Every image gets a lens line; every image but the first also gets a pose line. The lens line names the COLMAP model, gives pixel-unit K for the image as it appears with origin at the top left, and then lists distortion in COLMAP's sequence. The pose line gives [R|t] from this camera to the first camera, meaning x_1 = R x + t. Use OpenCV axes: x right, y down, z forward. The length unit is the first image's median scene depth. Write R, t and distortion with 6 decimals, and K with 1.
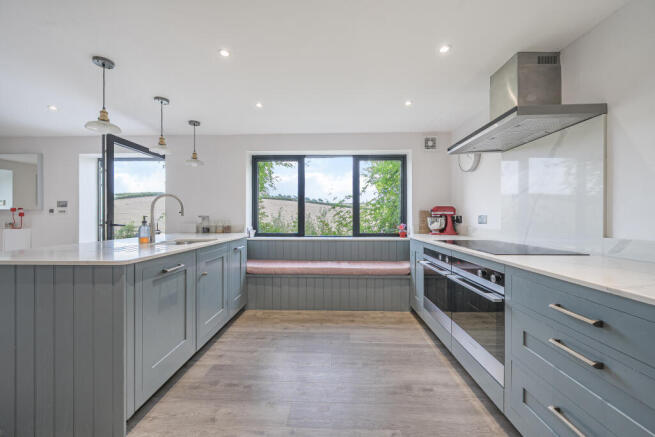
lens RADIAL K [[256.1, 0, 327.5], [0, 256.1, 218.5], [0, 0, 1]] dist [-0.000280, 0.000122]
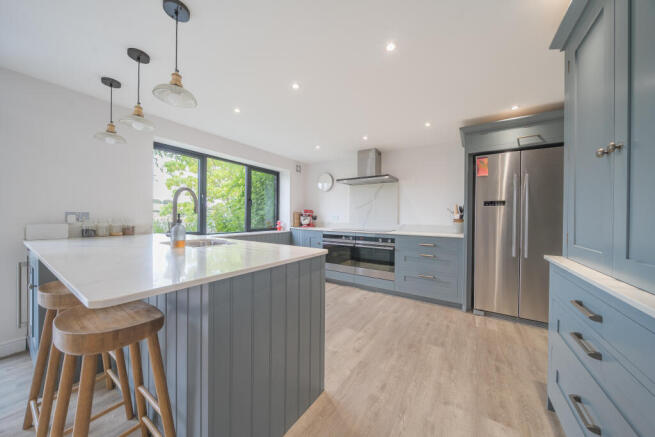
lens RADIAL K [[221.0, 0, 319.9], [0, 221.0, 218.3], [0, 0, 1]] dist [-0.000178, -0.000017]
pose [[0.550945, -0.000719, 0.834541, -0.673377], [-0.002870, 0.999992, 0.002756, 0.002240], [-0.834537, -0.003914, 0.550938, 0.161961]]
